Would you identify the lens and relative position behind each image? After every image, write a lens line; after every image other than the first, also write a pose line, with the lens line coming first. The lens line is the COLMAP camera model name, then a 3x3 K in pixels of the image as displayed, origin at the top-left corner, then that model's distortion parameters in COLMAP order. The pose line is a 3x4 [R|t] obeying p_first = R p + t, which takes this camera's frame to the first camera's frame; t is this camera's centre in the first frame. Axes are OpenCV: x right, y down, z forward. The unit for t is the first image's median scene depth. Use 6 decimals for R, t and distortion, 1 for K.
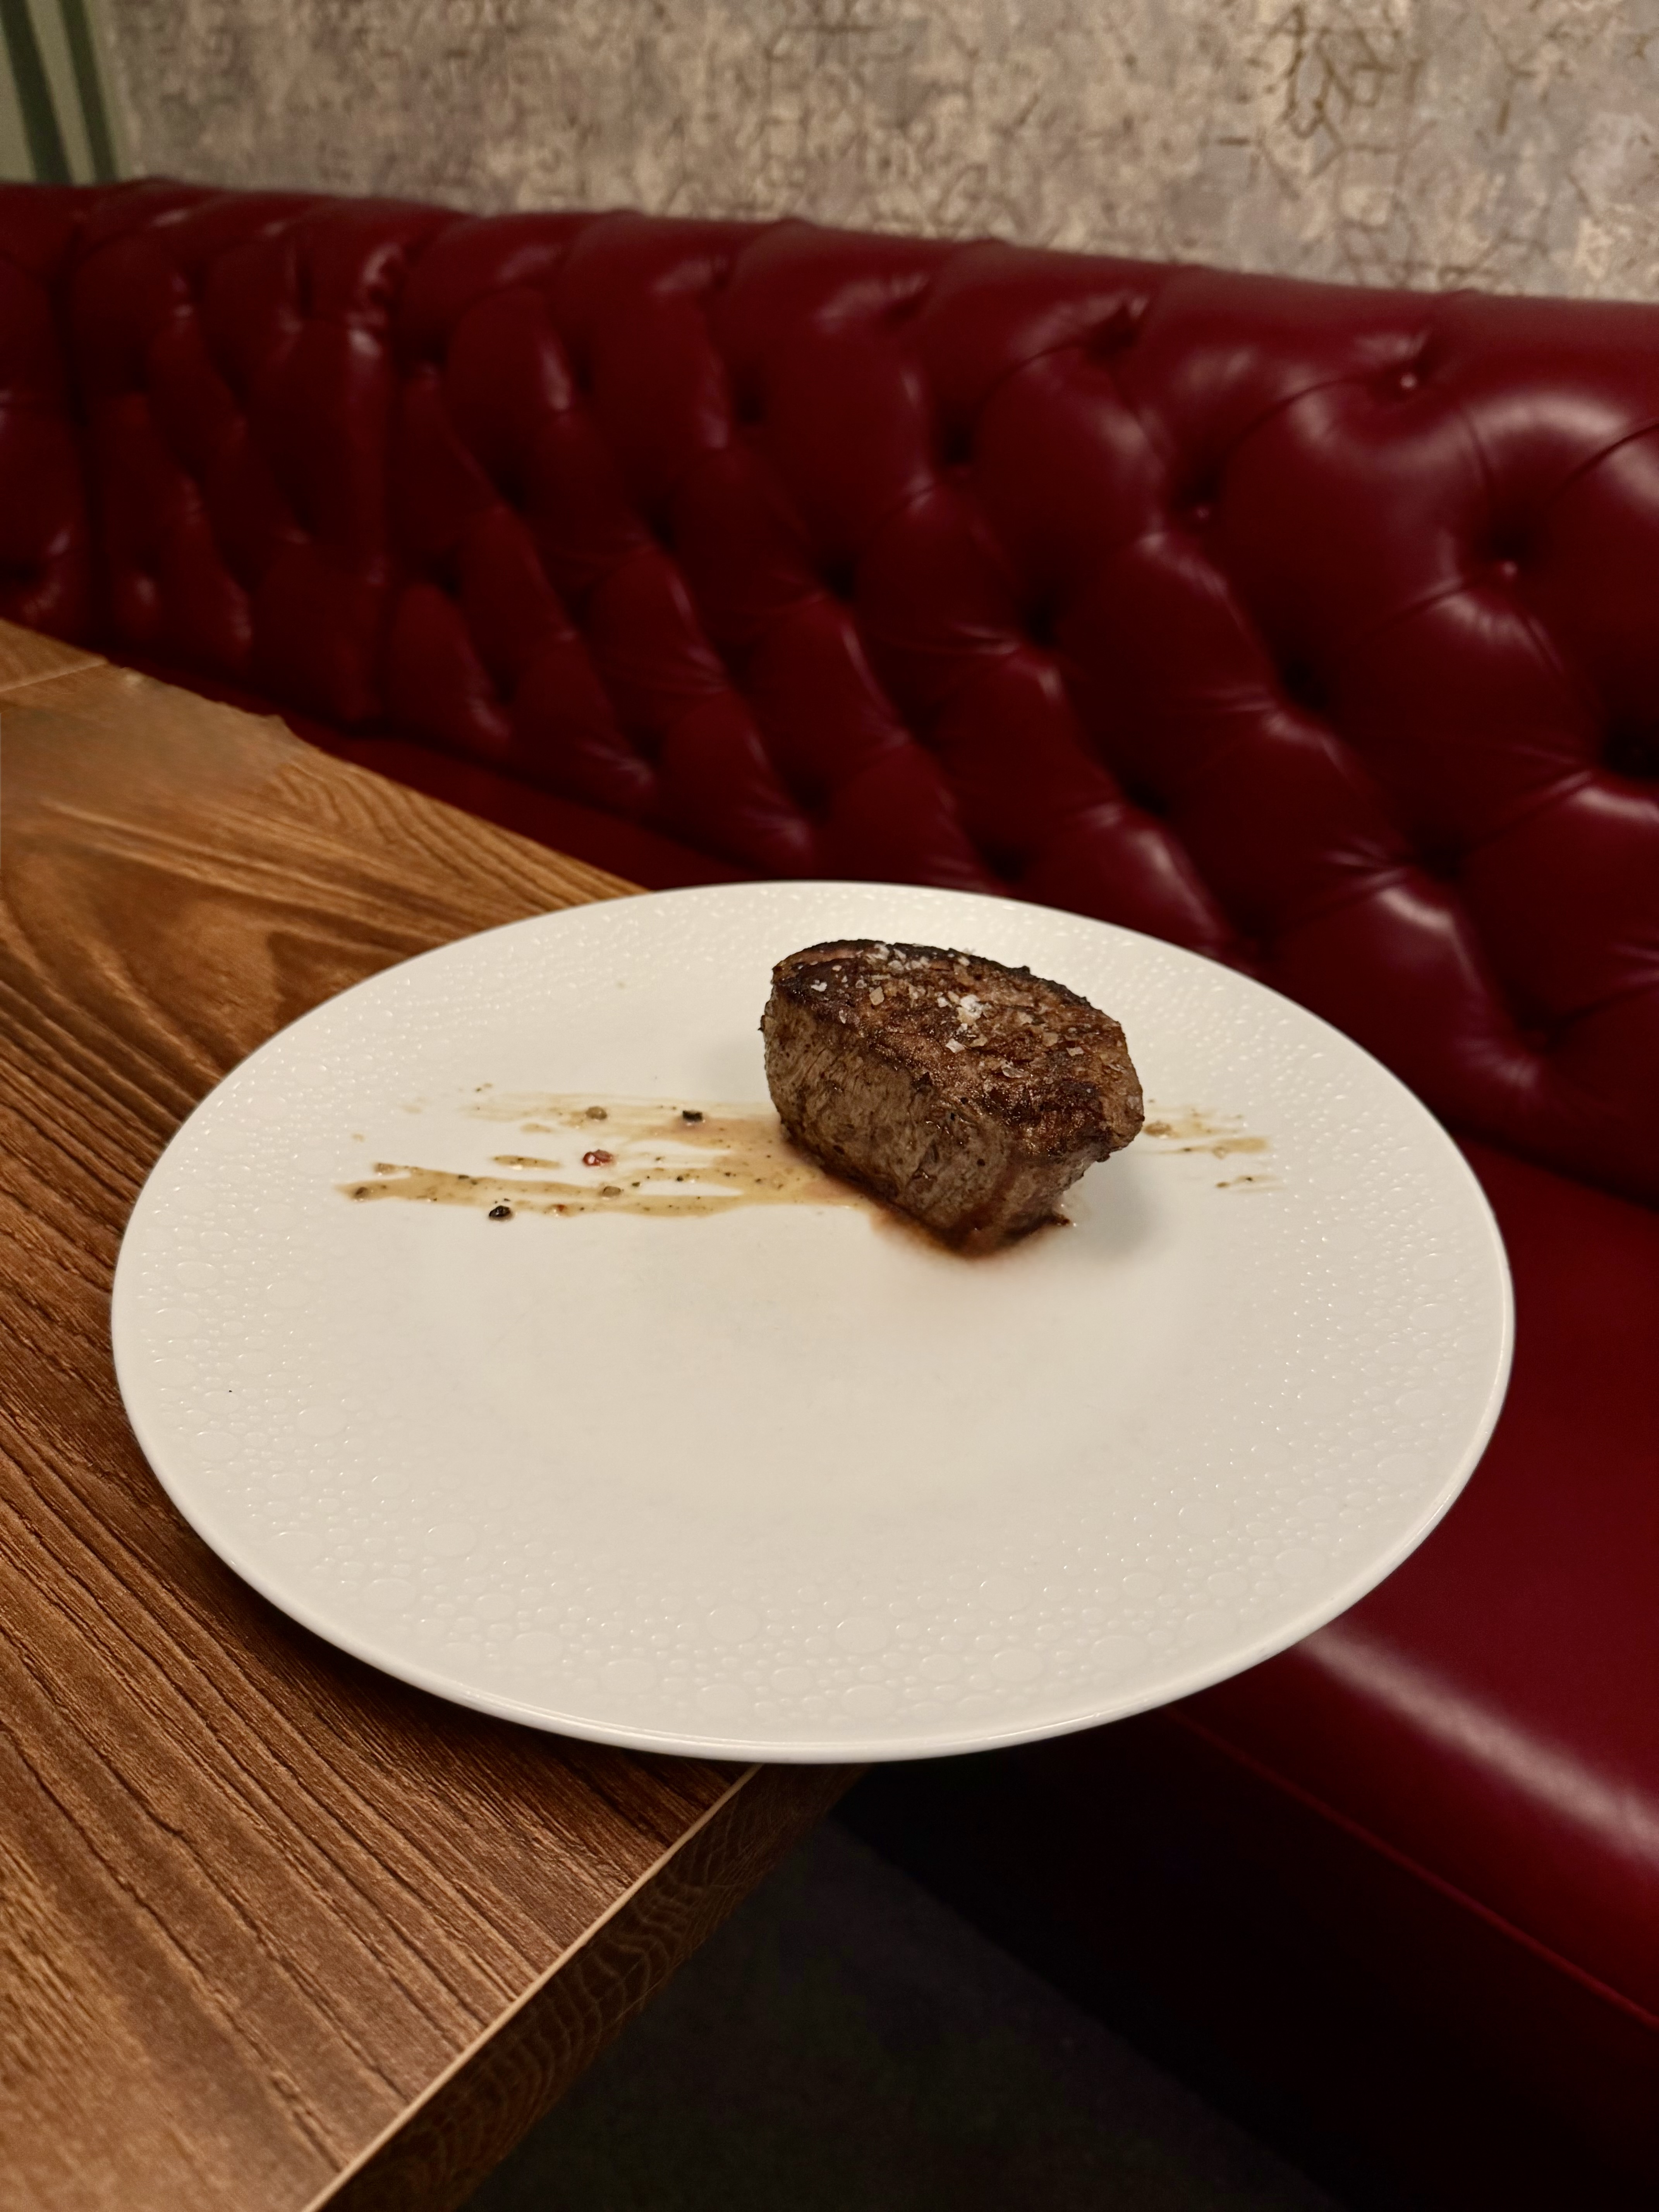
lens RADIAL K [[1703.1, 0, 848.8], [0, 1703.1, 1104.8], [0, 0, 1]] dist [0.002728, -0.025603]
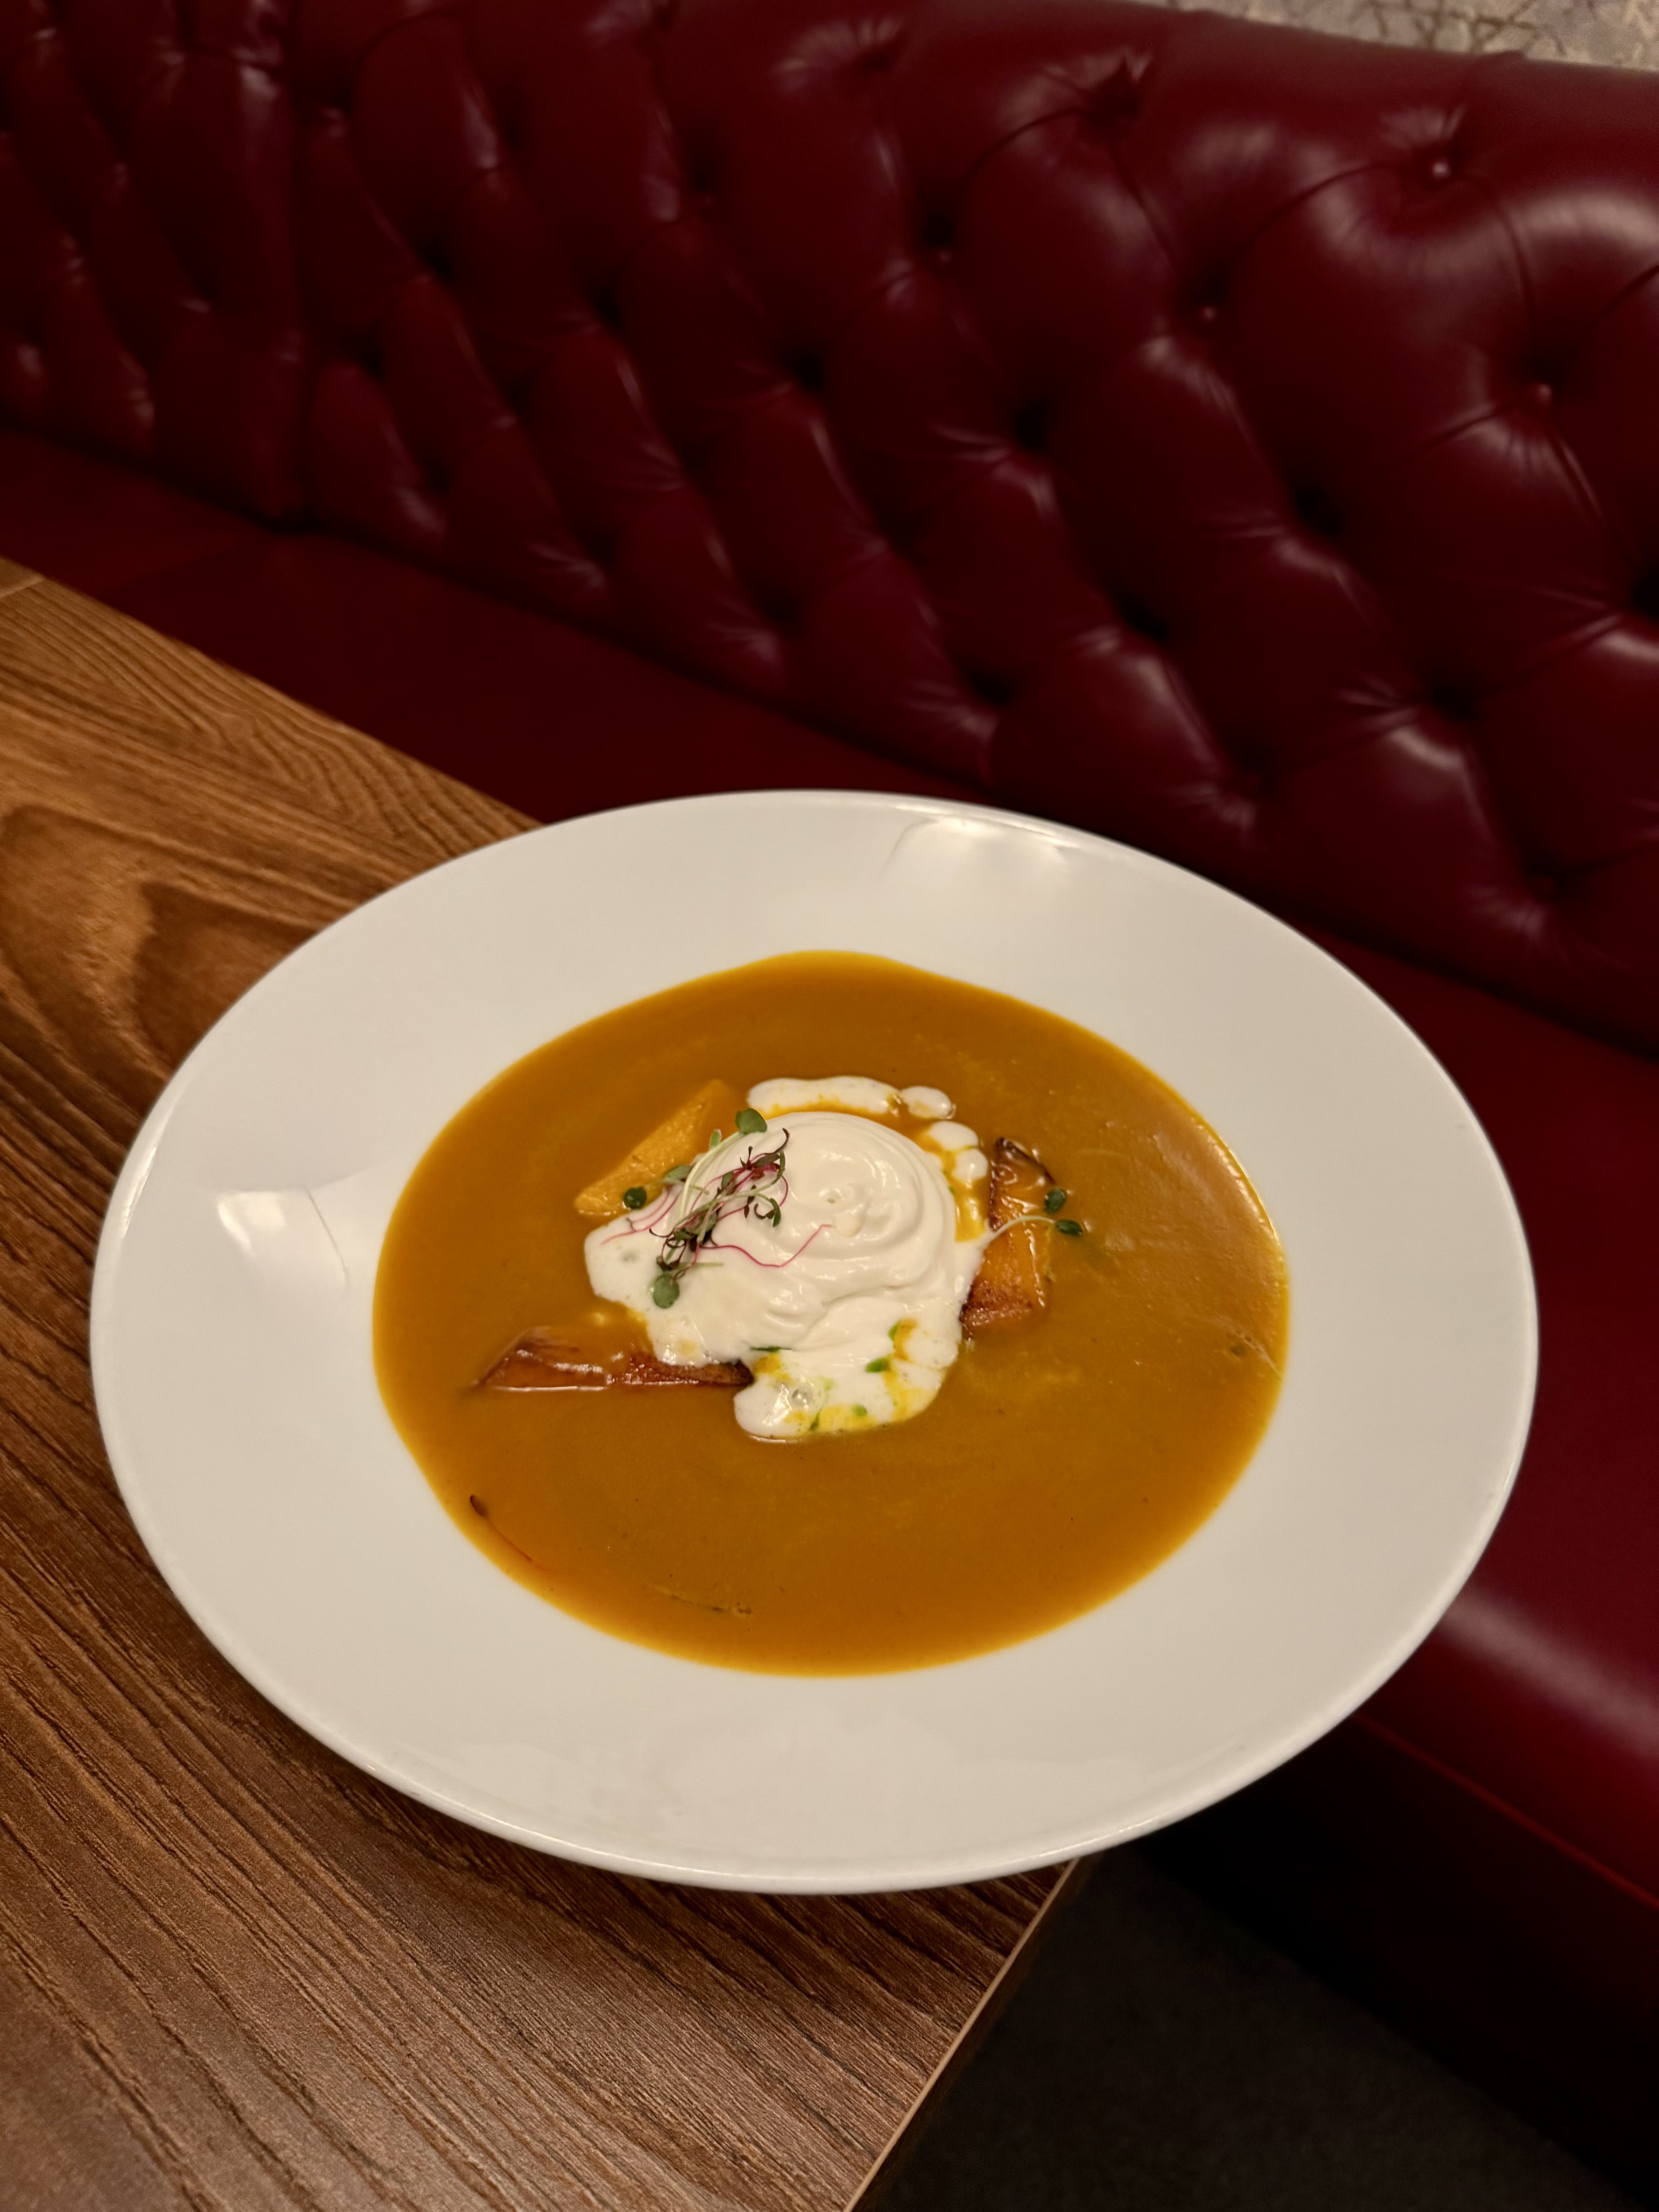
lens RADIAL K [[1703.1, 0, 834.3], [0, 1703.1, 1079.5], [0, 0, 1]] dist [0.002728, -0.025603]
pose [[0.998881, -0.031395, 0.035368, -0.042401], [0.024843, 0.984706, 0.172441, -0.107656], [-0.040240, -0.171369, 0.984385, 0.033500]]
